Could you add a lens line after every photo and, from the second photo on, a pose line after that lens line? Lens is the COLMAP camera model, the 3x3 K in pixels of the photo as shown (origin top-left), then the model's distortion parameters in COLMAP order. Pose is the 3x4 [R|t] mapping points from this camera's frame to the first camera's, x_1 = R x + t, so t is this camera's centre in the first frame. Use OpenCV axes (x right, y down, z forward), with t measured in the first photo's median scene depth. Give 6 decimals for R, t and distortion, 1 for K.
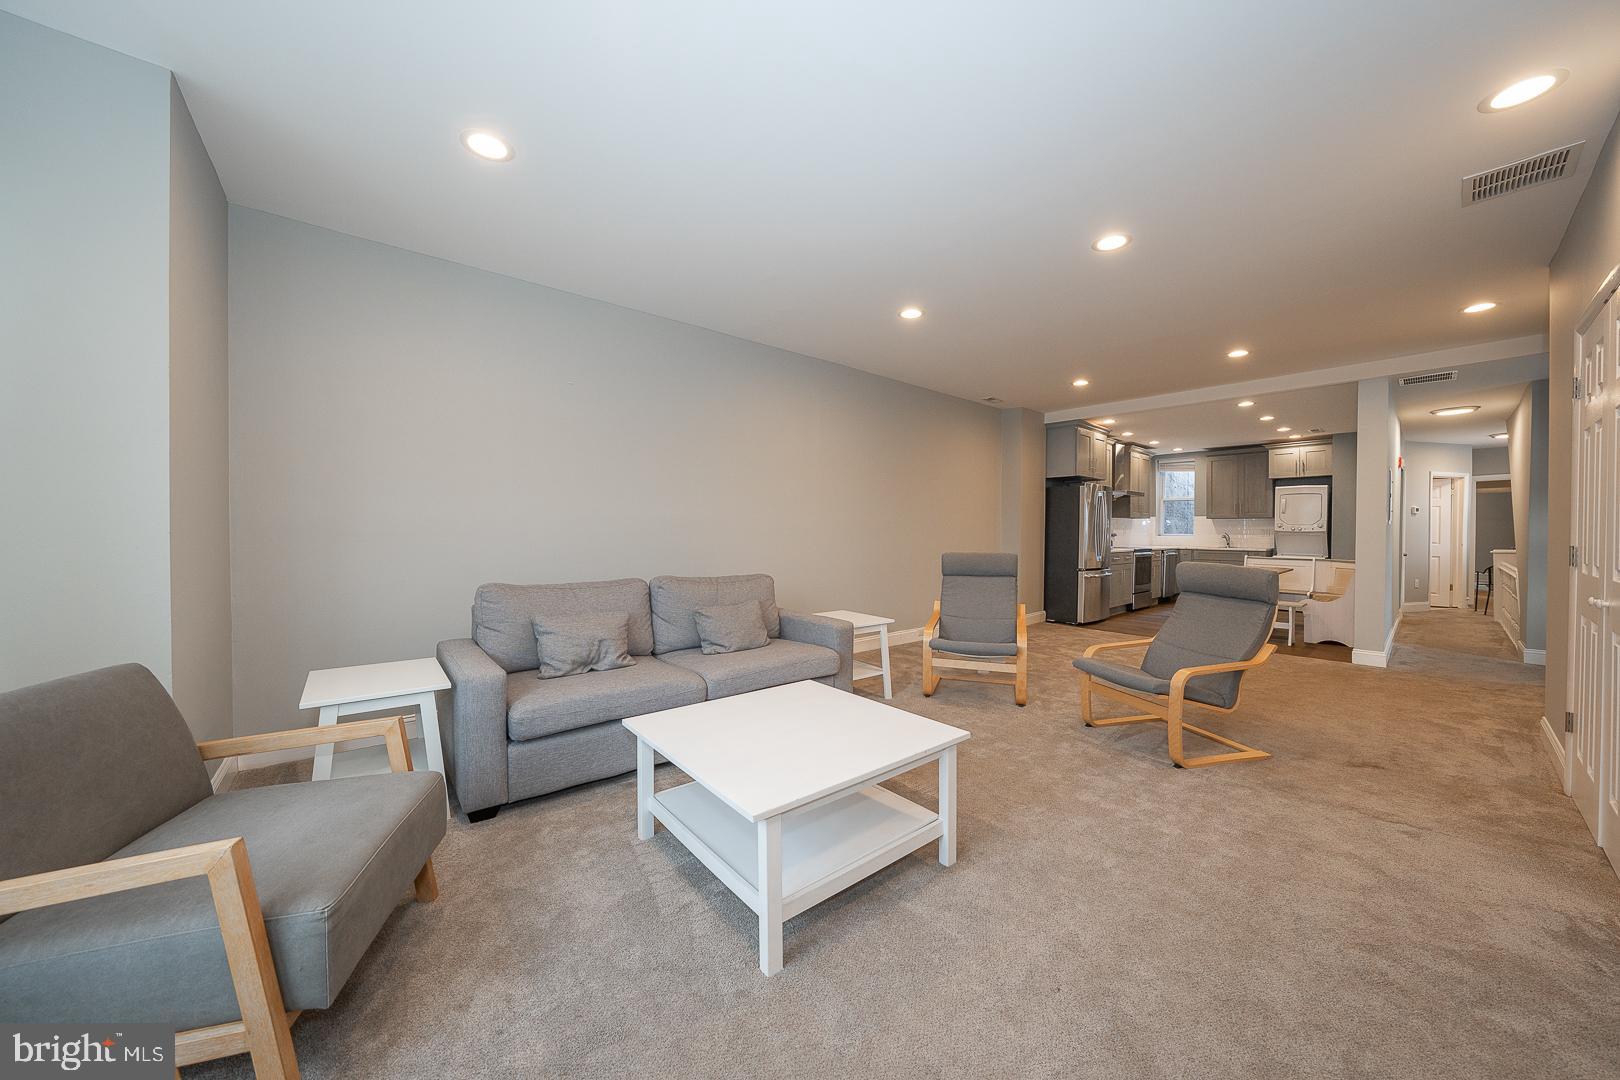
lens RADIAL K [[565.1, 0, 815.8], [0, 565.1, 529.1], [0, 0, 1]] dist [-0.014844, 0.005722]
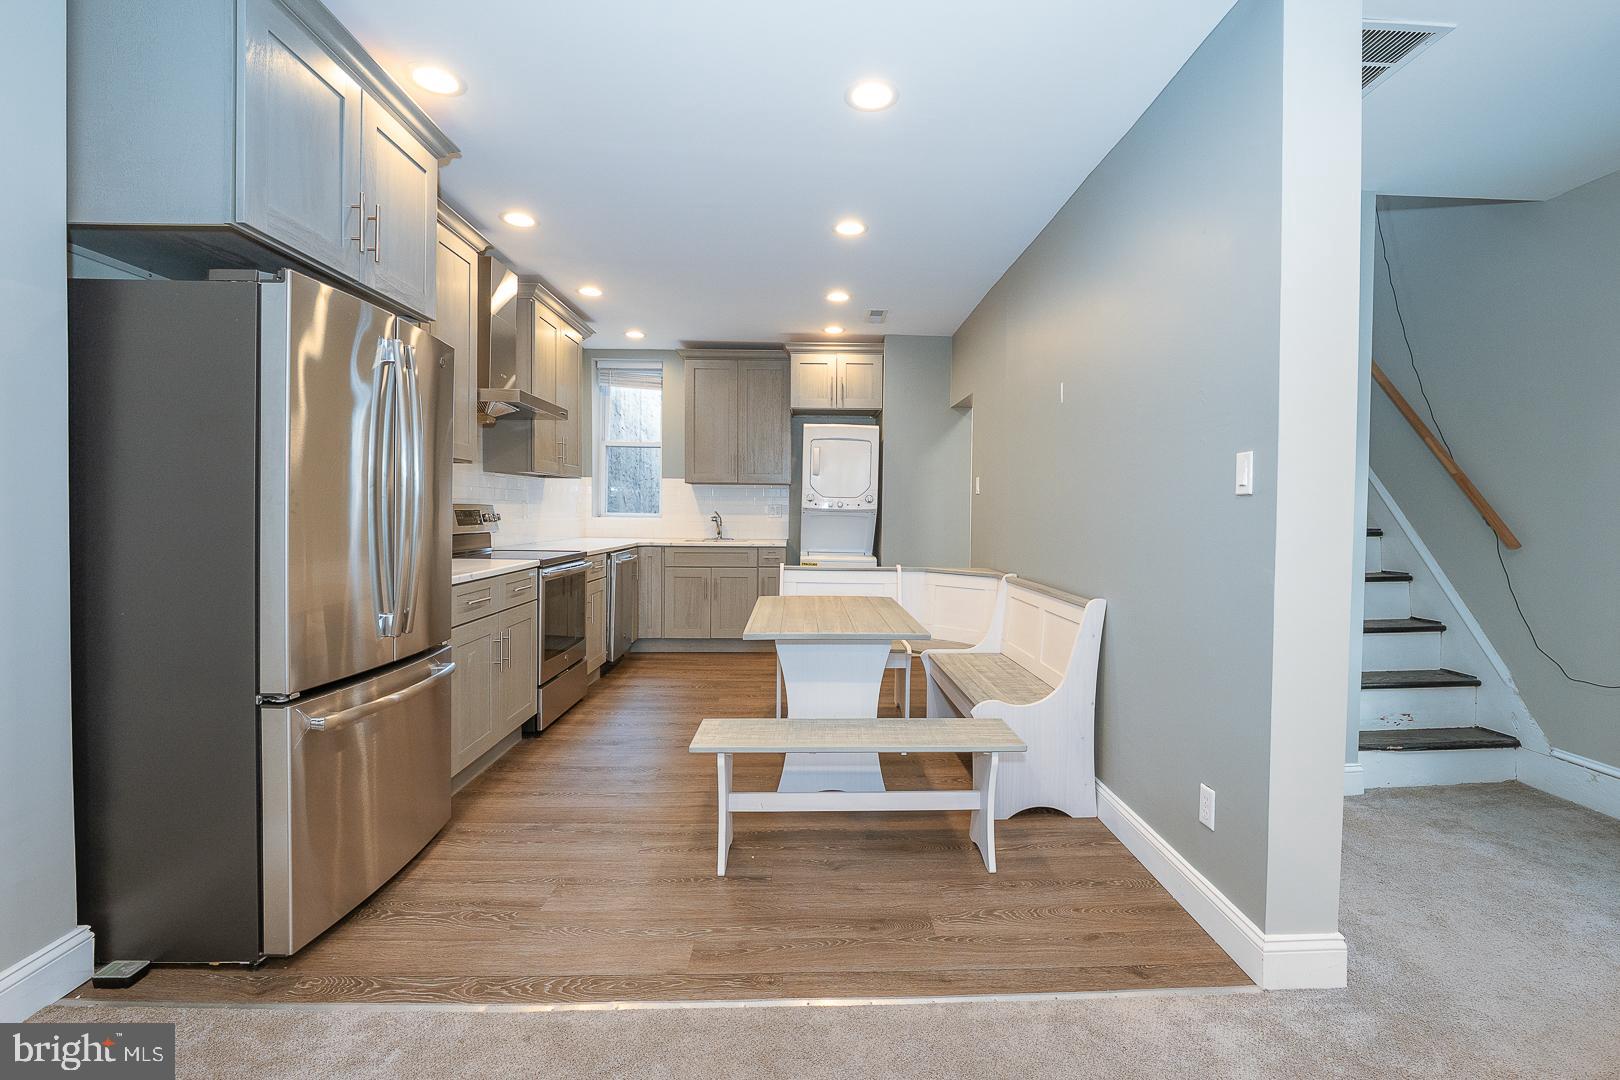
lens RADIAL K [[565.1, 0, 815.8], [0, 565.1, 529.1], [0, 0, 1]] dist [-0.014844, 0.005722]
pose [[0.595732, -0.025274, 0.802786, 0.367004], [-0.008549, 0.999249, 0.037804, 0.002351], [-0.803138, -0.029384, 0.595068, 0.620186]]
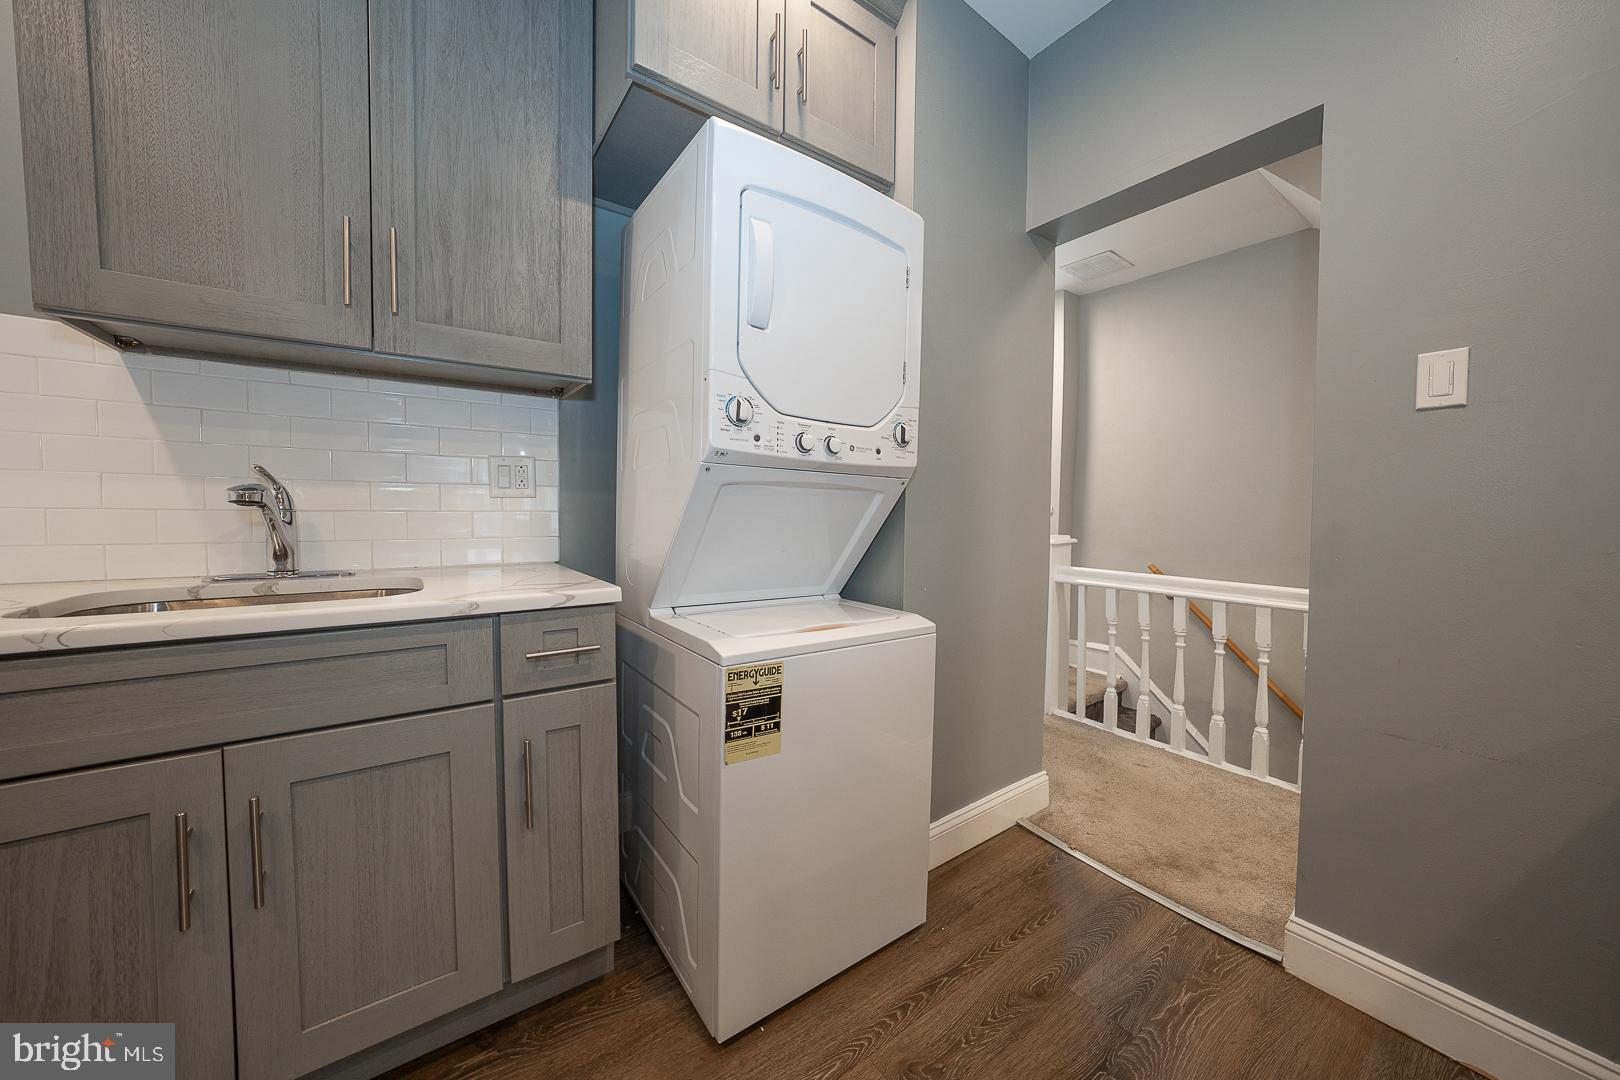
lens RADIAL K [[565.1, 0, 815.8], [0, 565.1, 529.1], [0, 0, 1]] dist [-0.014844, 0.005722]
pose [[0.065341, -0.044642, 0.996864, 0.622591], [-0.012623, 0.998882, 0.045560, 0.013564], [-0.997783, -0.015560, 0.064704, 0.881553]]
